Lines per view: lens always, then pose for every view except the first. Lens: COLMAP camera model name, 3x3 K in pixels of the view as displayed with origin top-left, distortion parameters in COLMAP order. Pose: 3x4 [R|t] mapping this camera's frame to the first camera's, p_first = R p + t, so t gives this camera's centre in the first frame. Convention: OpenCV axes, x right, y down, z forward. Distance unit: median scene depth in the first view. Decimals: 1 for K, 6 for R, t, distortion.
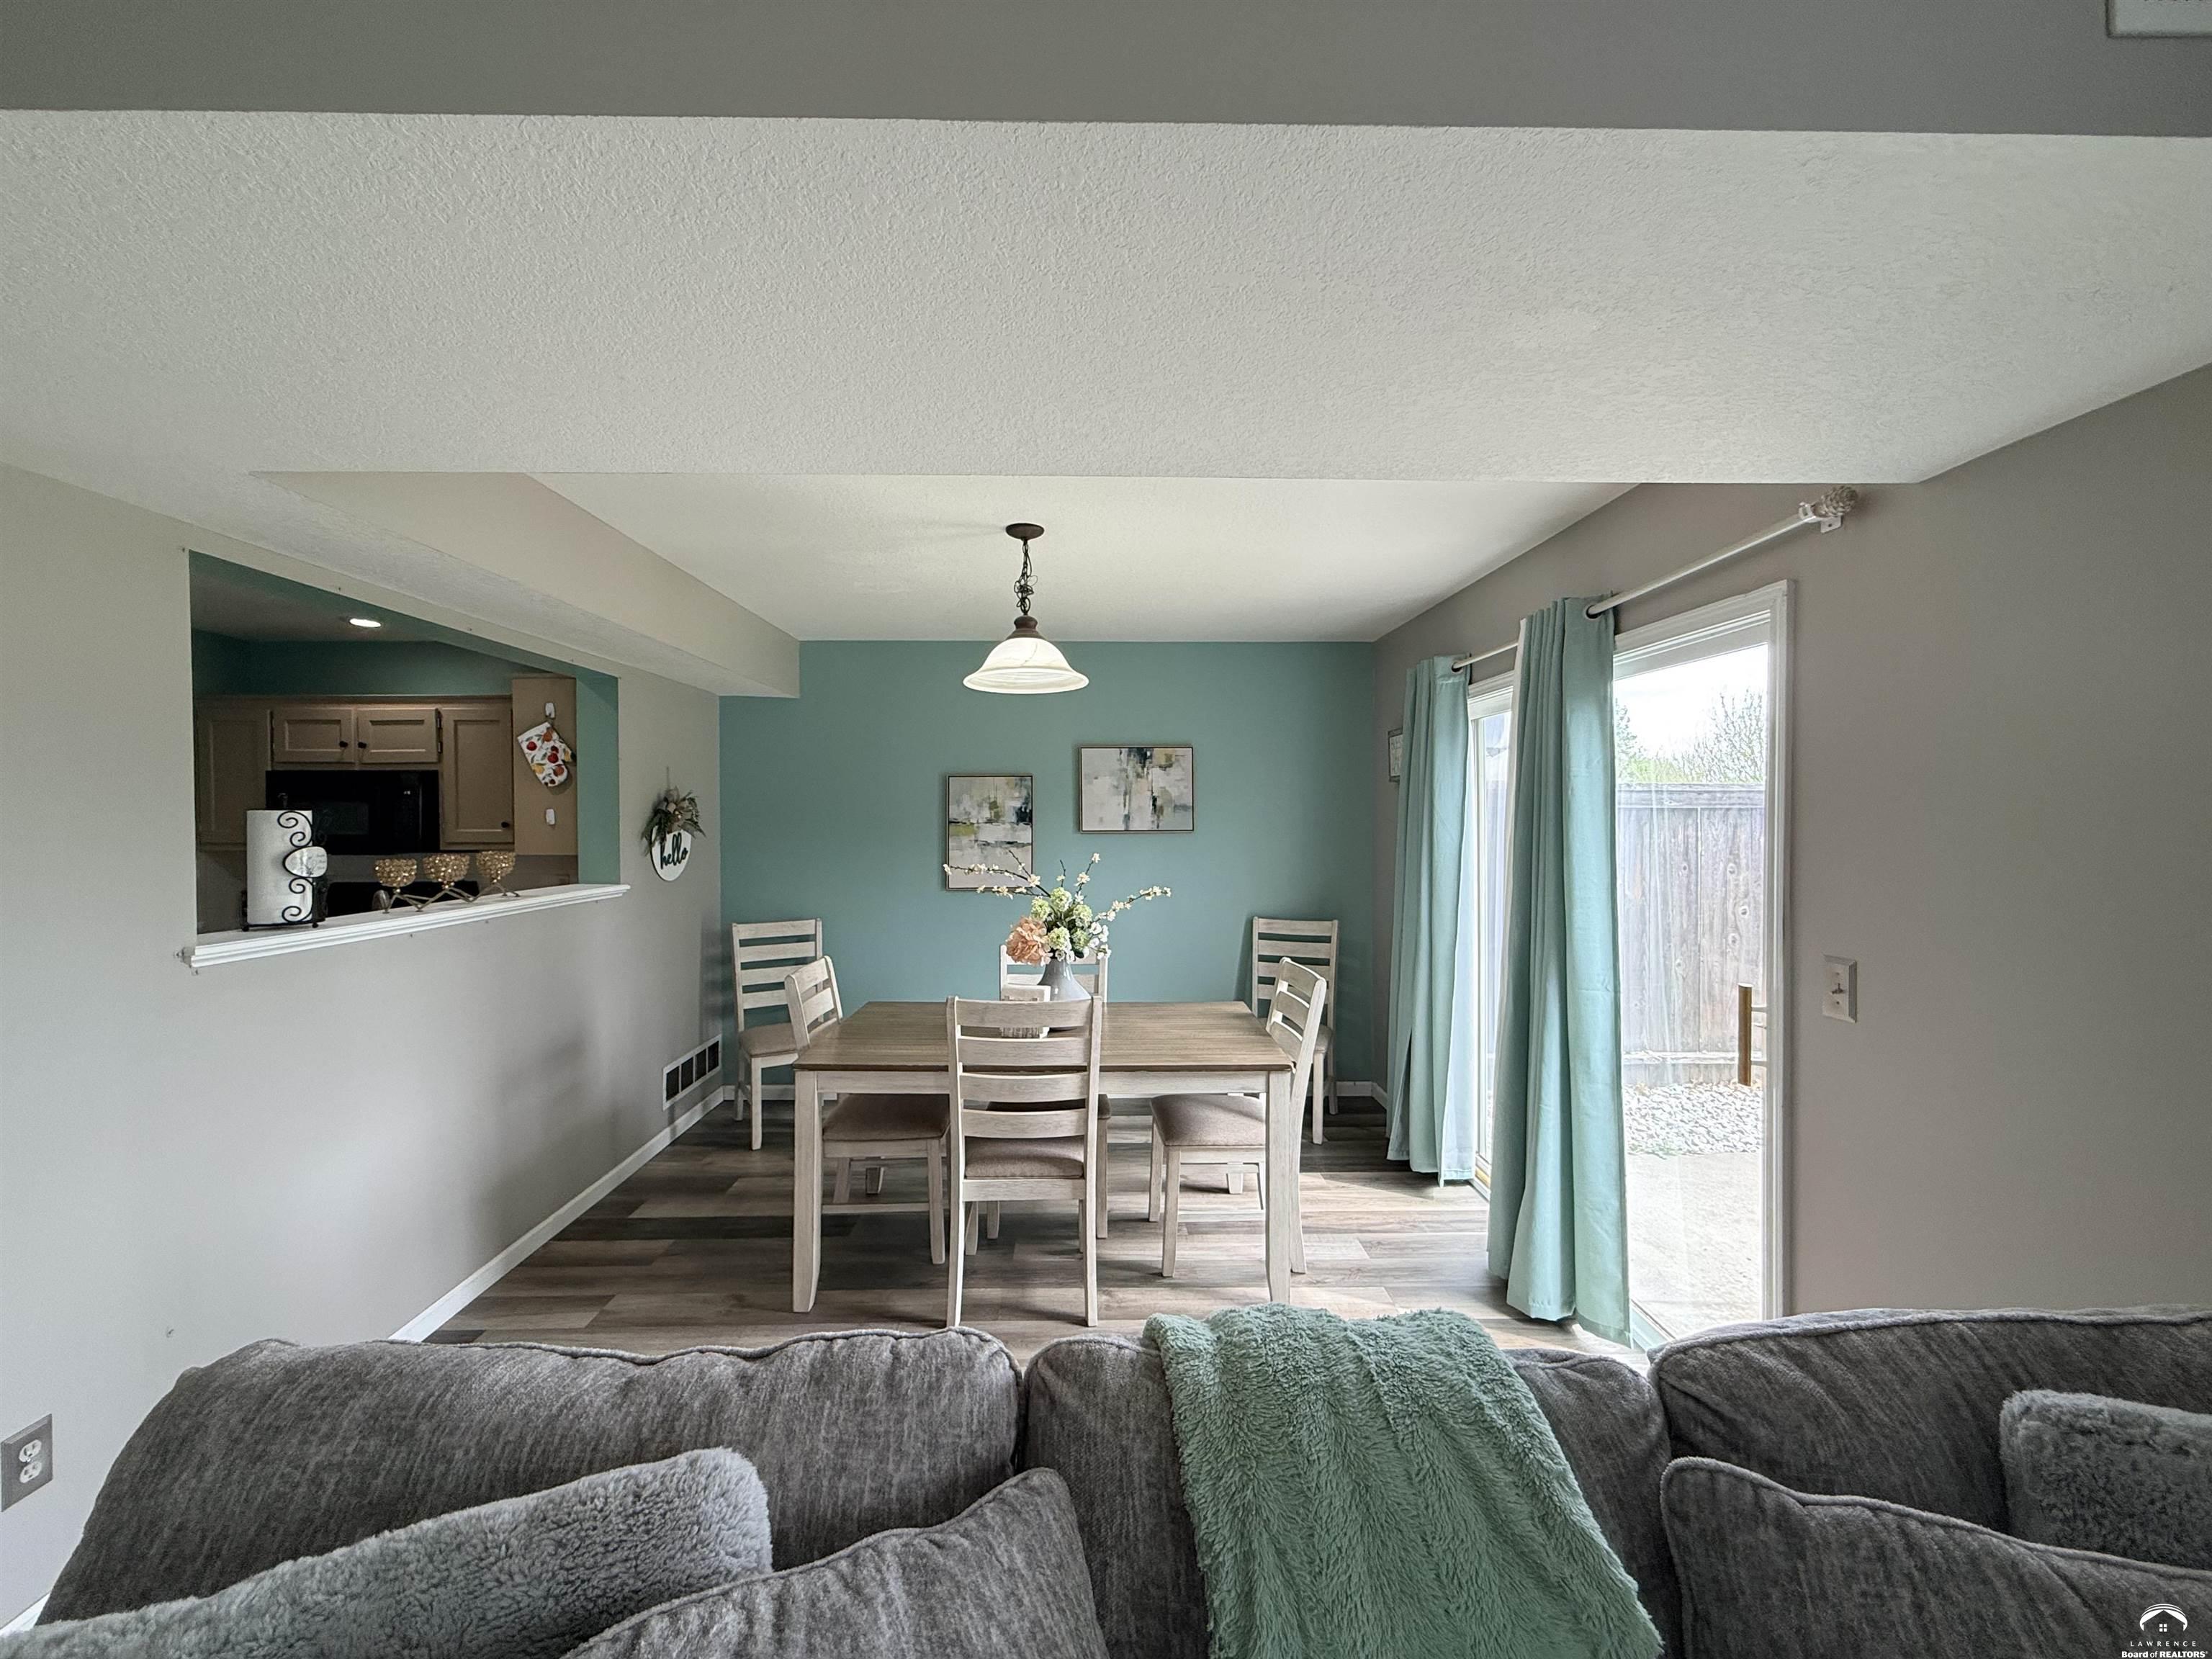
lens RADIAL K [[875.1, 0, 1097.3], [0, 875.1, 834.5], [0, 0, 1]] dist [-0.004062, 0.000724]
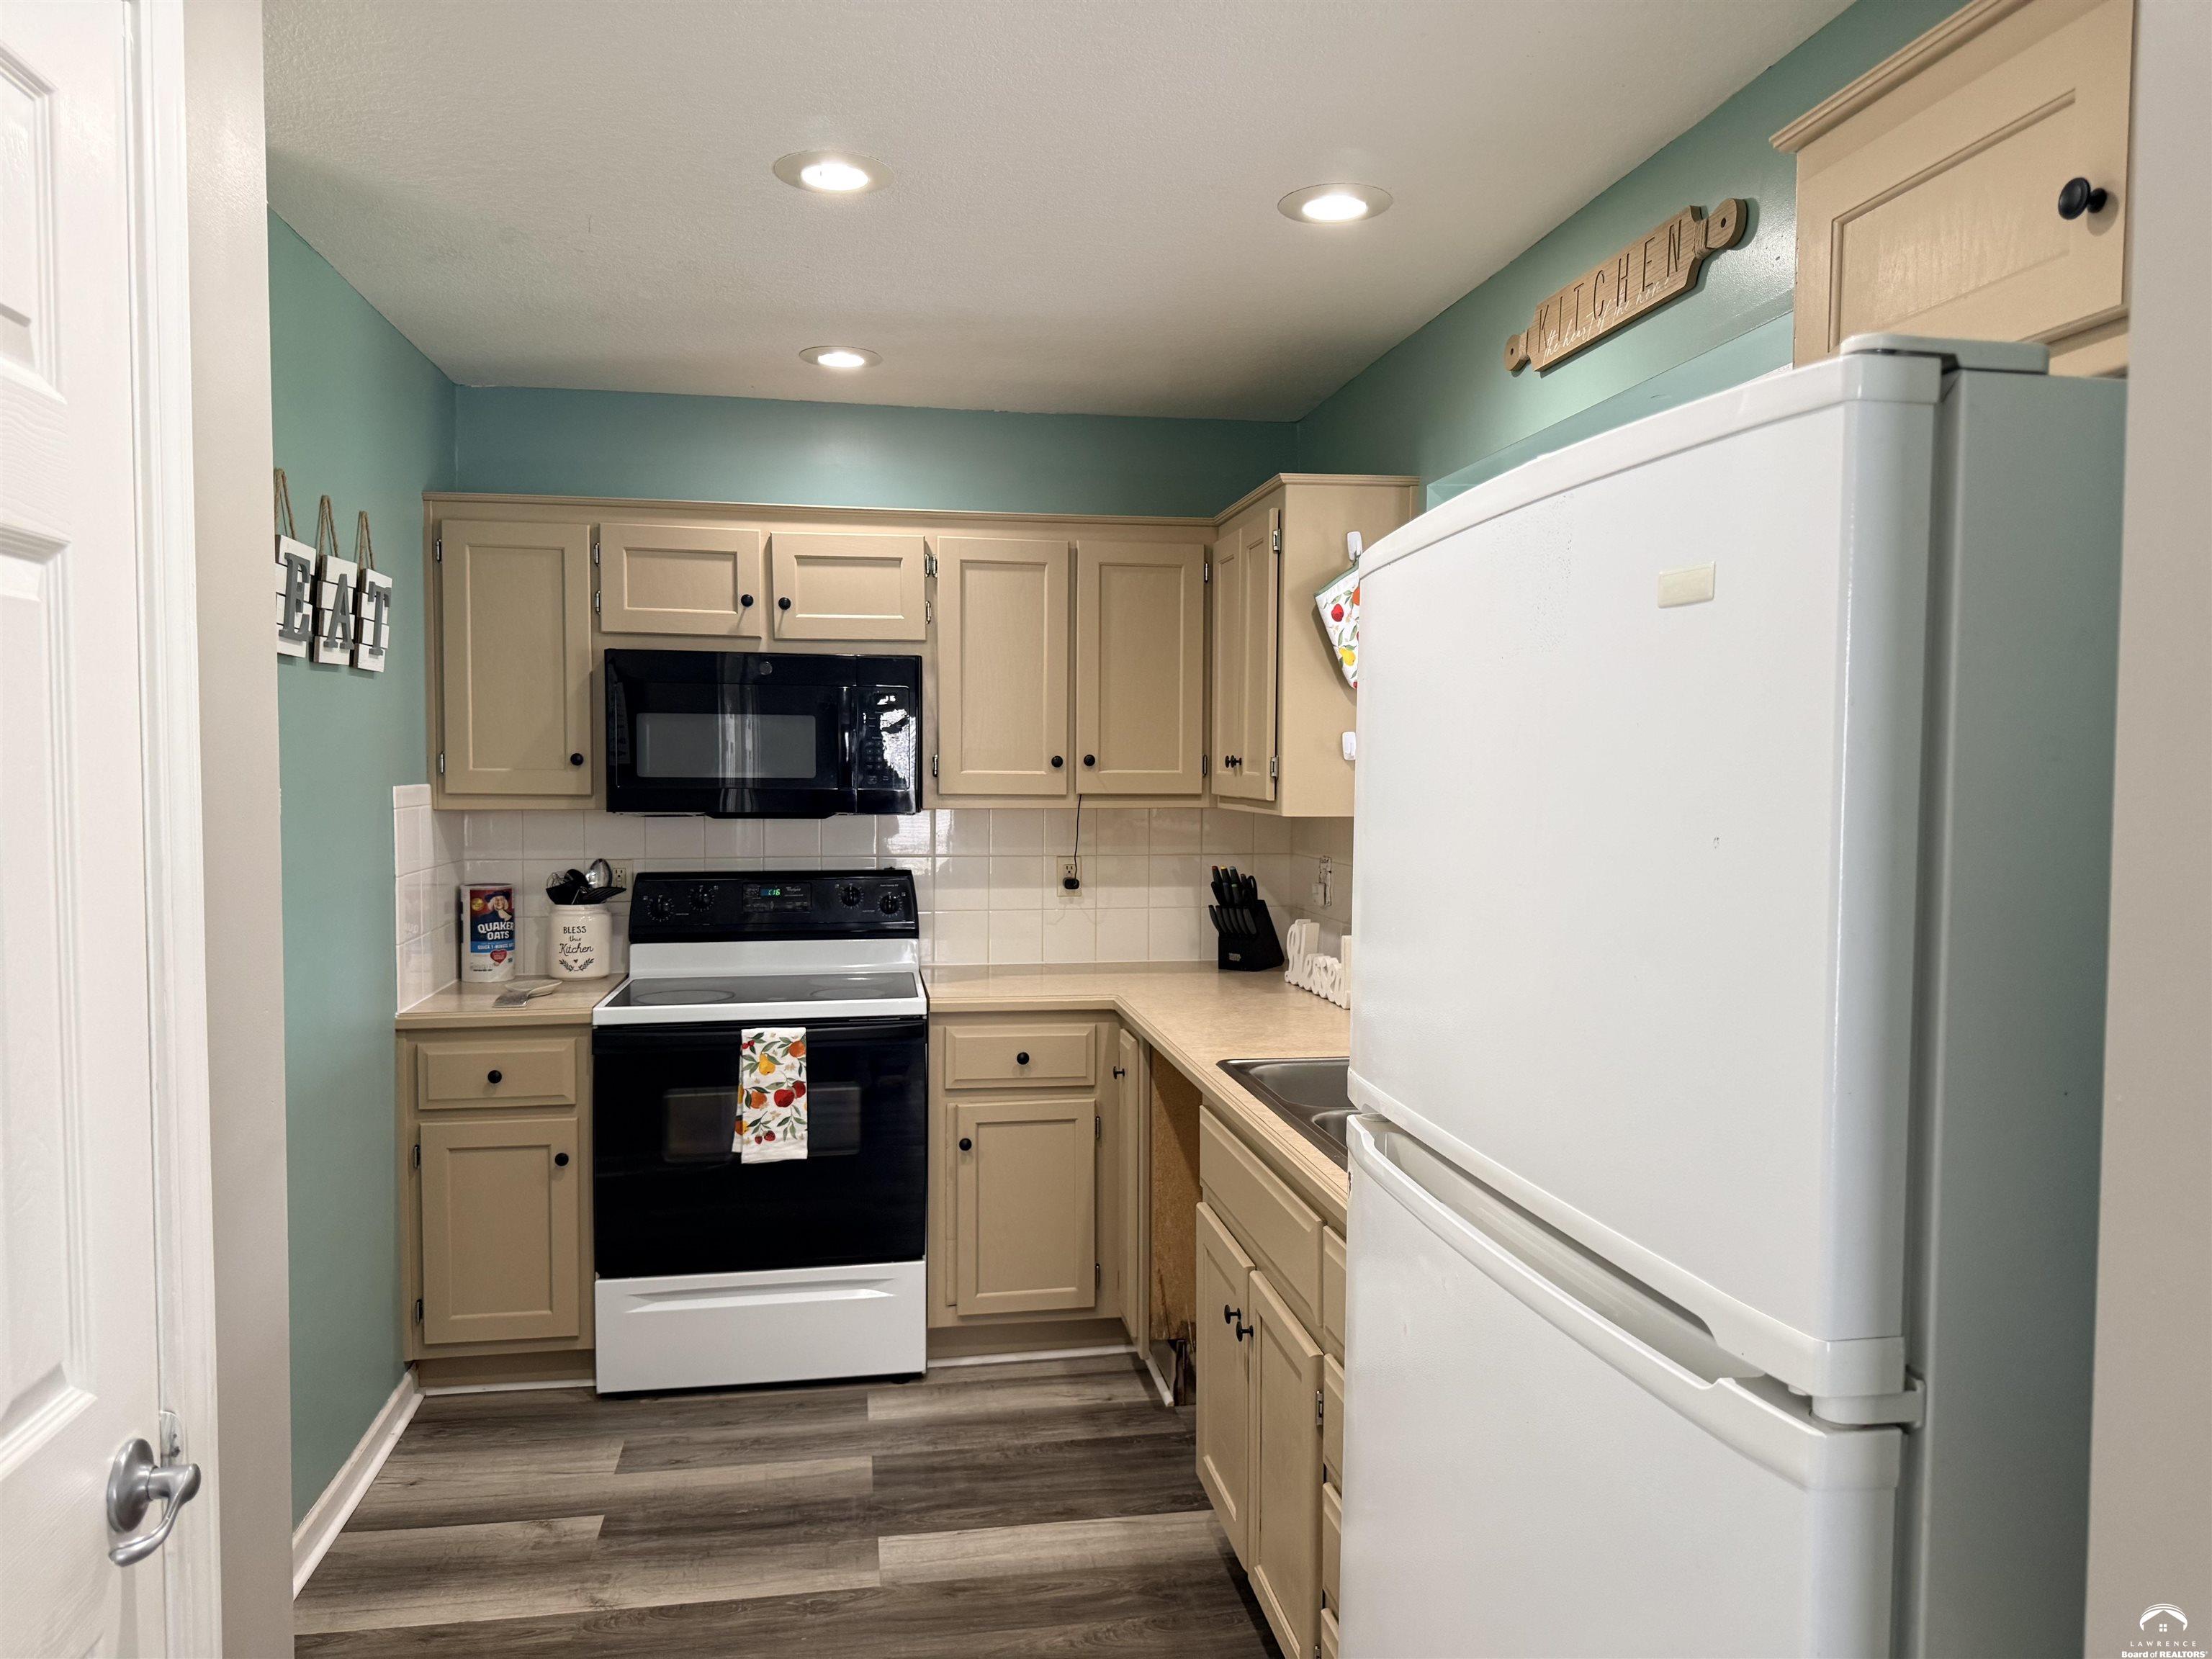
lens RADIAL K [[1587.5, 0, 1117.3], [0, 1587.5, 830.6], [0, 0, 1]] dist [0.083657, -0.018217]
pose [[0.989284, 0.000271, 0.146006, -0.909991], [-0.003281, 0.999787, 0.020372, 0.012466], [-0.145969, -0.020633, 0.989074, 0.052467]]
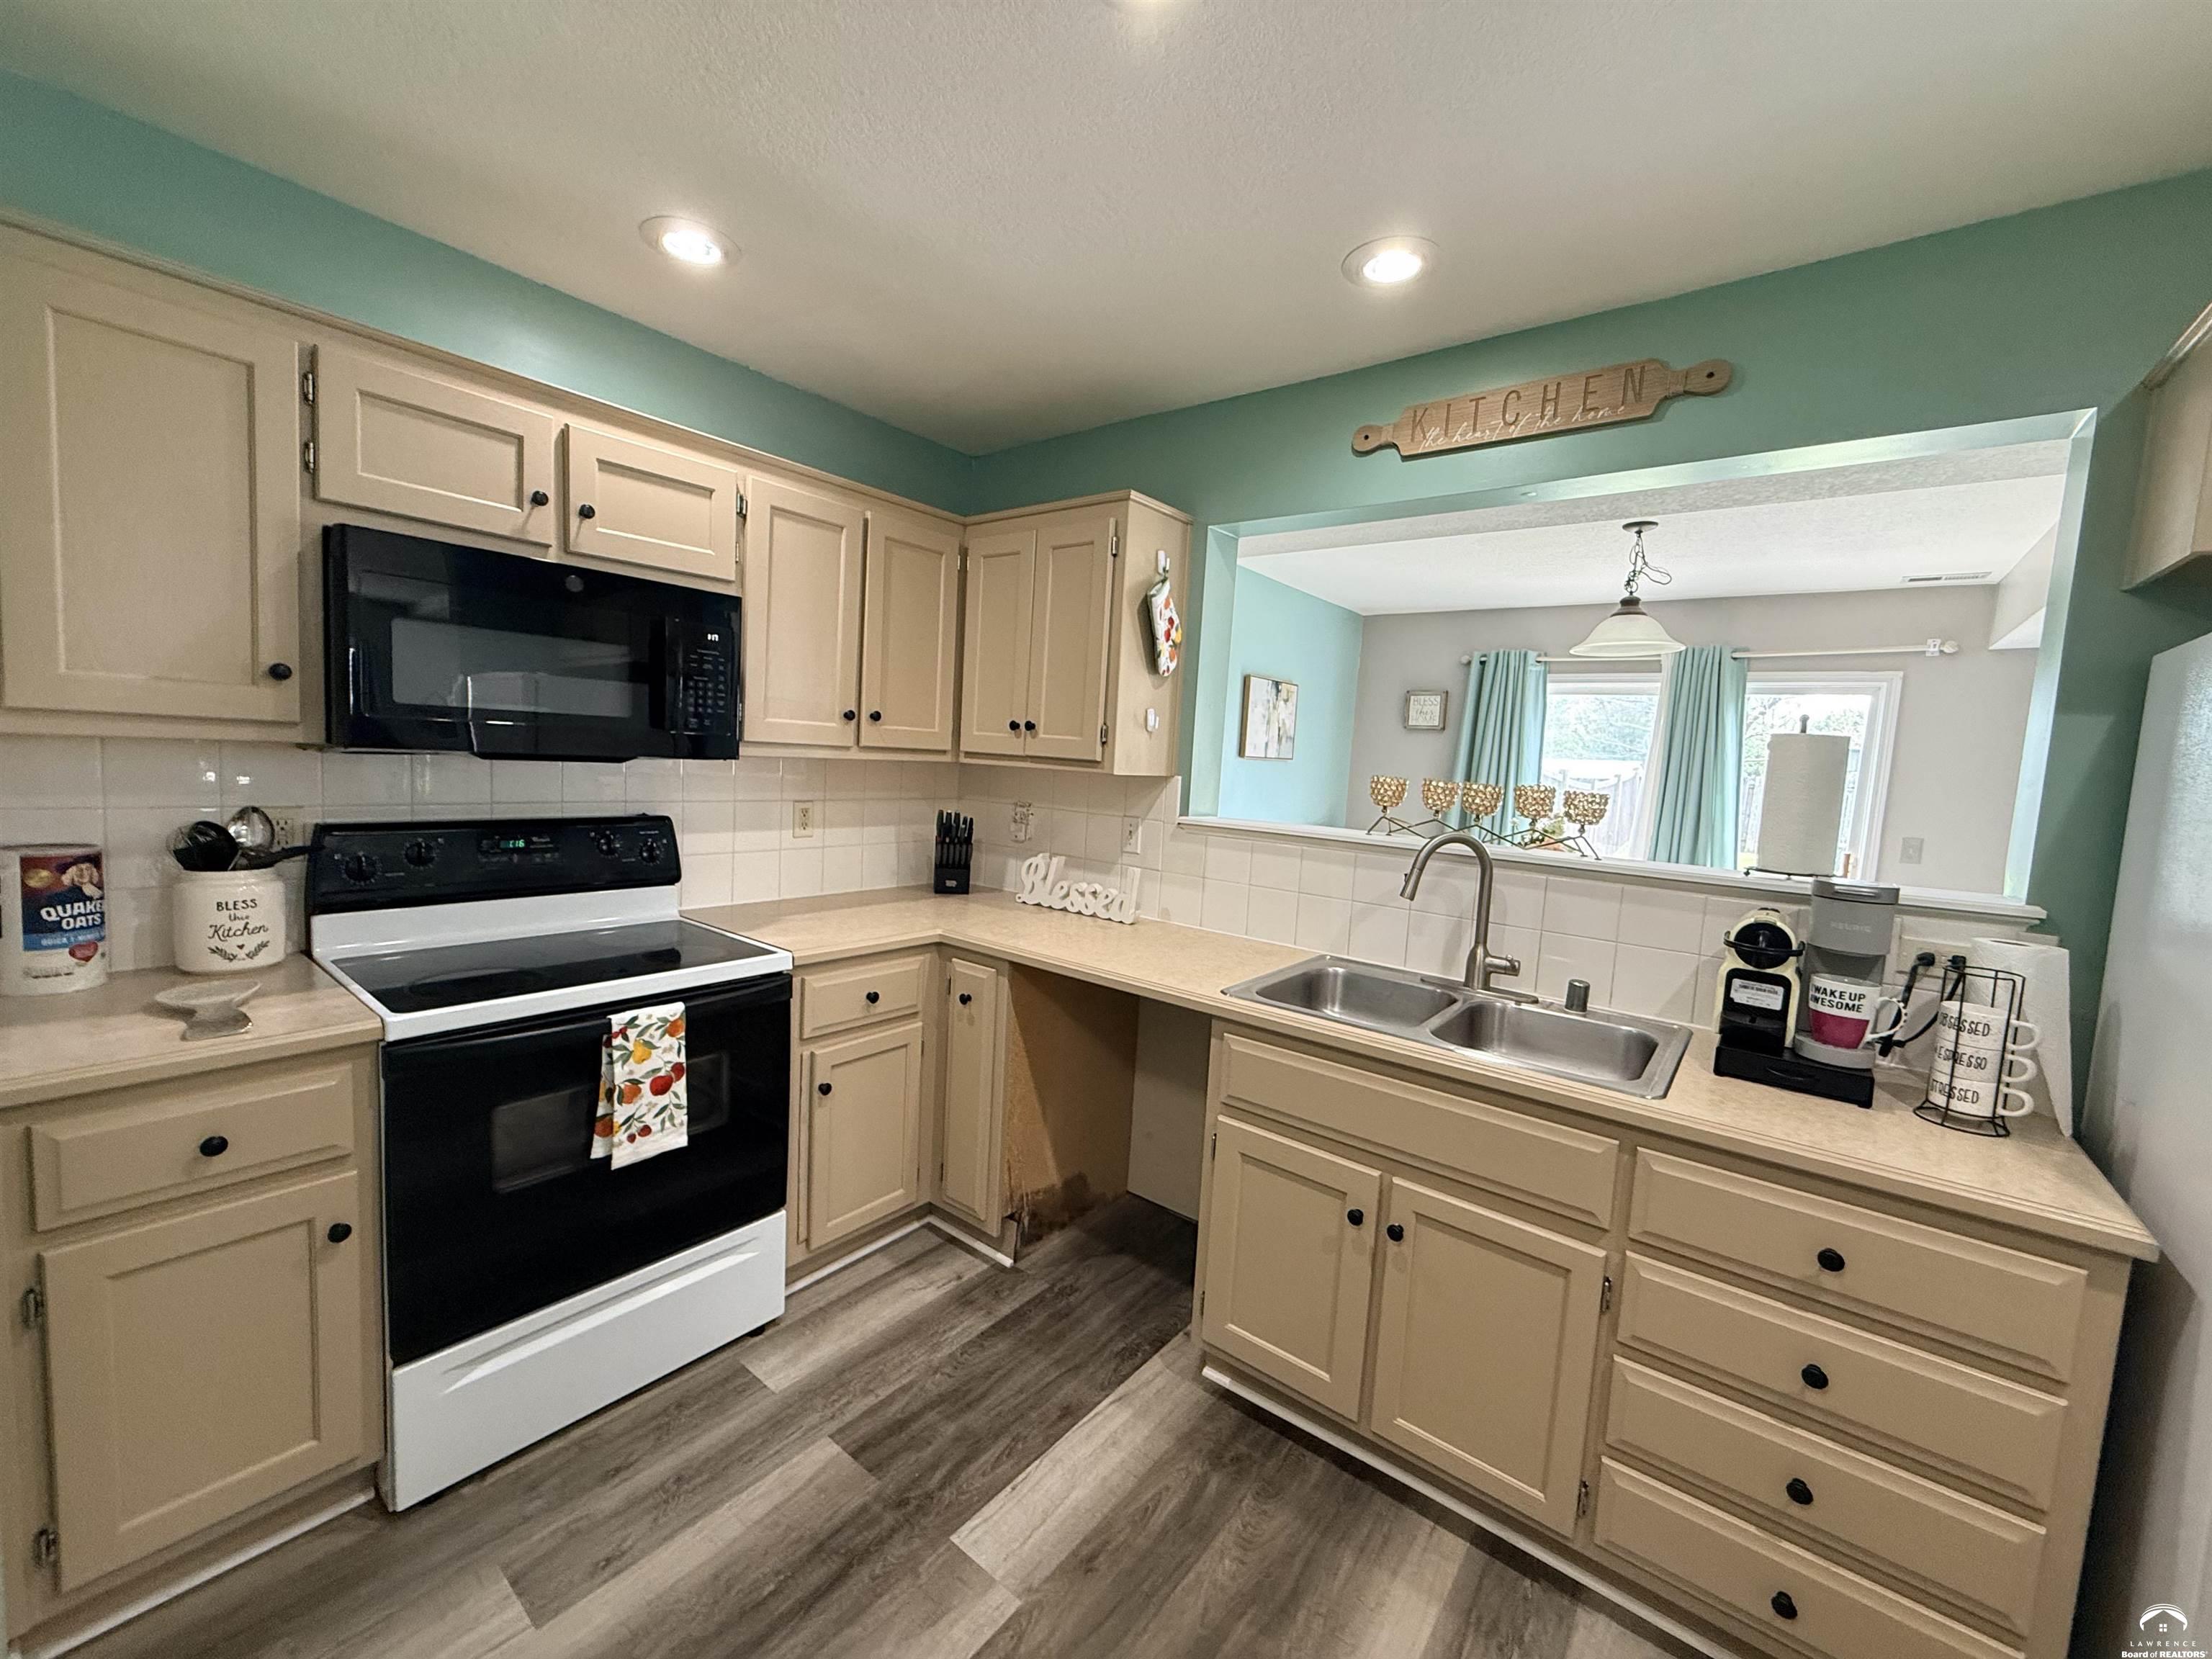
lens RADIAL K [[875.1, 0, 1102.0], [0, 875.1, 824.5], [0, 0, 1]] dist [-0.004062, 0.000724]
pose [[0.635579, -0.026937, 0.771566, -1.182701], [-0.039597, 0.996938, 0.067423, 0.016856], [-0.771020, -0.073405, 0.632566, 0.590097]]
